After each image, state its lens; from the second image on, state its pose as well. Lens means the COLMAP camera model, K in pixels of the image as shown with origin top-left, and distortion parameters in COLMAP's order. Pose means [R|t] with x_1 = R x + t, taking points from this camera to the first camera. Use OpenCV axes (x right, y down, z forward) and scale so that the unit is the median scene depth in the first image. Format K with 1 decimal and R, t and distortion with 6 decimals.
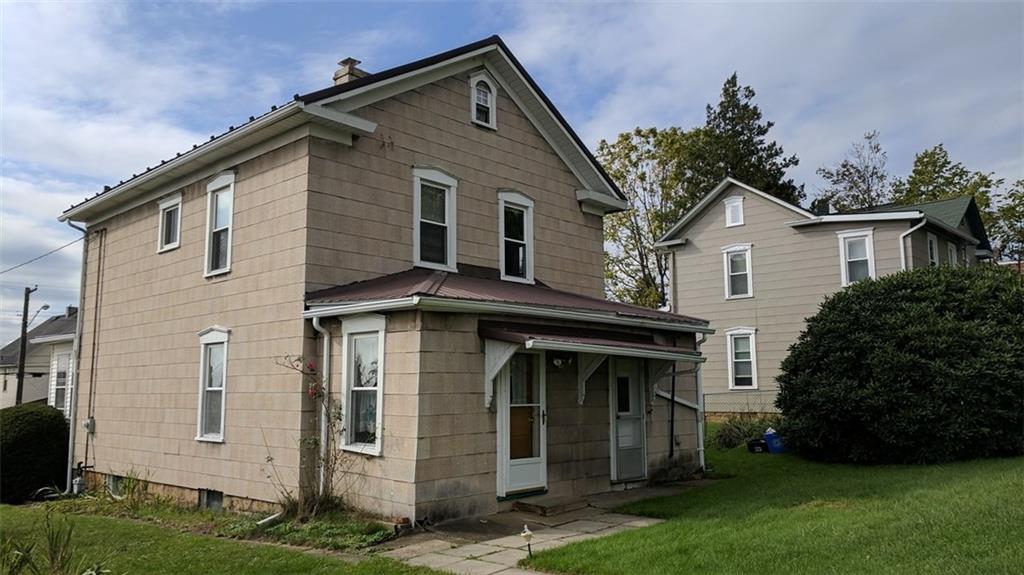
lens RADIAL K [[762.7, 0, 511.8], [0, 762.7, 288.8], [0, 0, 1]] dist [0.009945, -0.008415]
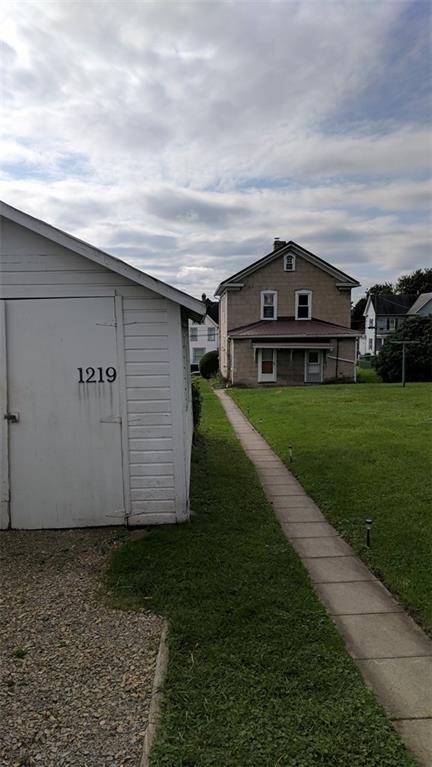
lens RADIAL K [[571.2, 0, 216.4], [0, 571.2, 383.9], [0, 0, 1]] dist [0.009945, -0.008415]
pose [[0.689237, 0.088861, -0.719066, 1.653932], [0.100594, 0.971102, 0.216429, -0.332011], [0.717519, -0.221505, 0.660381, -0.976678]]
